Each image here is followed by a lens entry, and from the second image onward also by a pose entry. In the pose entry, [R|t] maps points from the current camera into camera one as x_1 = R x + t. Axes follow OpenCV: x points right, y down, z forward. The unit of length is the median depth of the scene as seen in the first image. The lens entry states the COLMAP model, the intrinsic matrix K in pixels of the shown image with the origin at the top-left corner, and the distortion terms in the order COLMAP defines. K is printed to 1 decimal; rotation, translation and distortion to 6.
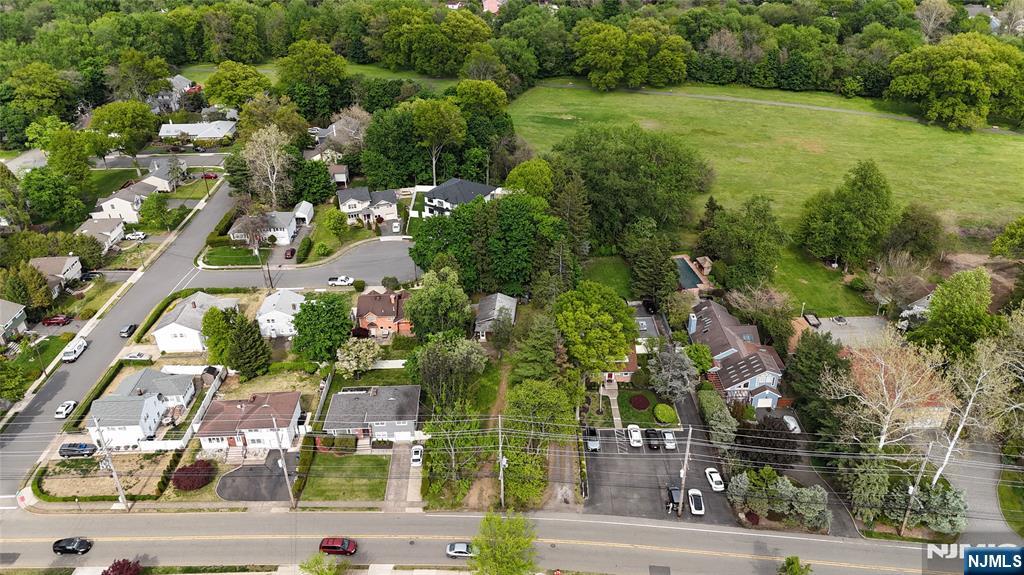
lens RADIAL K [[744.6, 0, 516.3], [0, 744.6, 284.3], [0, 0, 1]] dist [0.042722, -0.003509]
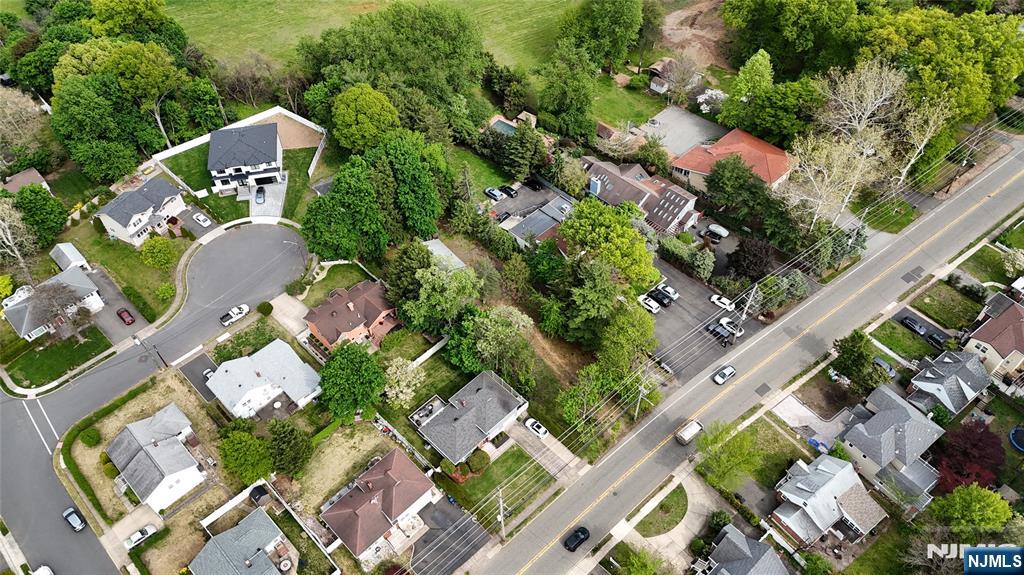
lens RADIAL K [[747.6, 0, 512.0], [0, 747.6, 287.5], [0, 0, 1]] dist [0.033575, -0.002577]
pose [[0.732076, -0.509517, 0.452169, -0.521783], [0.343818, 0.849372, 0.400445, -0.367140], [-0.588093, -0.137692, 0.796986, 0.197908]]
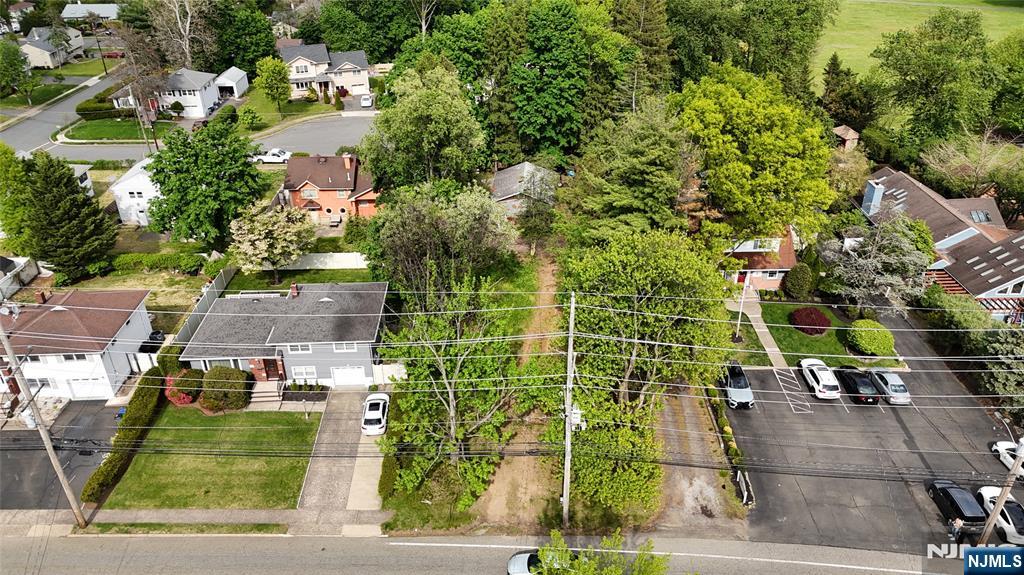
lens RADIAL K [[747.6, 0, 512.0], [0, 747.6, 287.5], [0, 0, 1]] dist [0.033575, -0.002577]
pose [[0.999993, 0.003623, -0.000806, -0.044702], [-0.003619, 0.999980, 0.005273, 0.143005], [0.000825, -0.005270, 0.999986, 0.510763]]
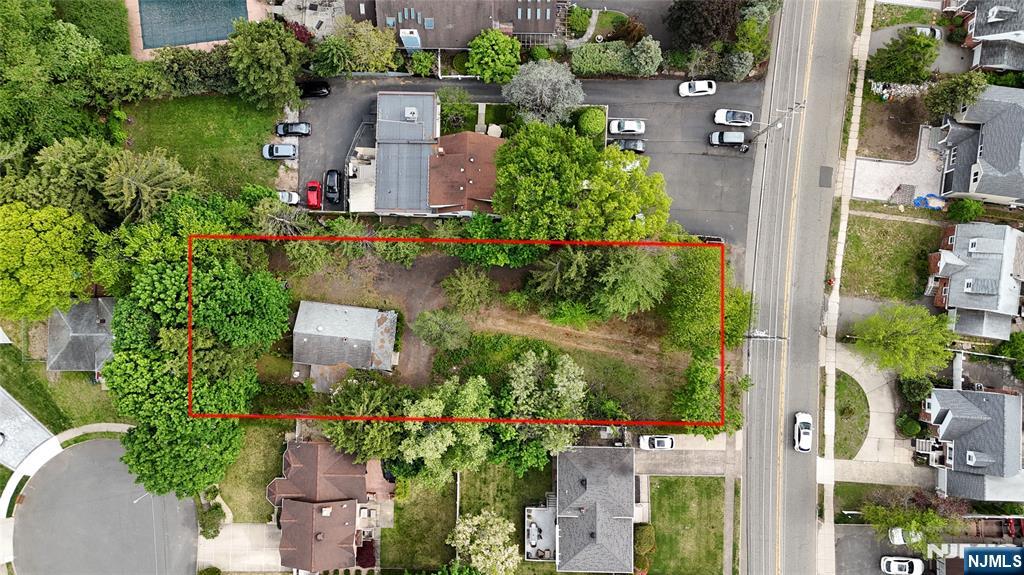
lens RADIAL K [[744.6, 0, 516.3], [0, 744.6, 284.3], [0, 0, 1]] dist [0.042722, -0.003509]
pose [[0.043244, -0.995394, 0.085559, -0.038828], [0.516773, 0.095579, 0.850771, -0.524022], [-0.855030, 0.007423, 0.518526, 0.696105]]
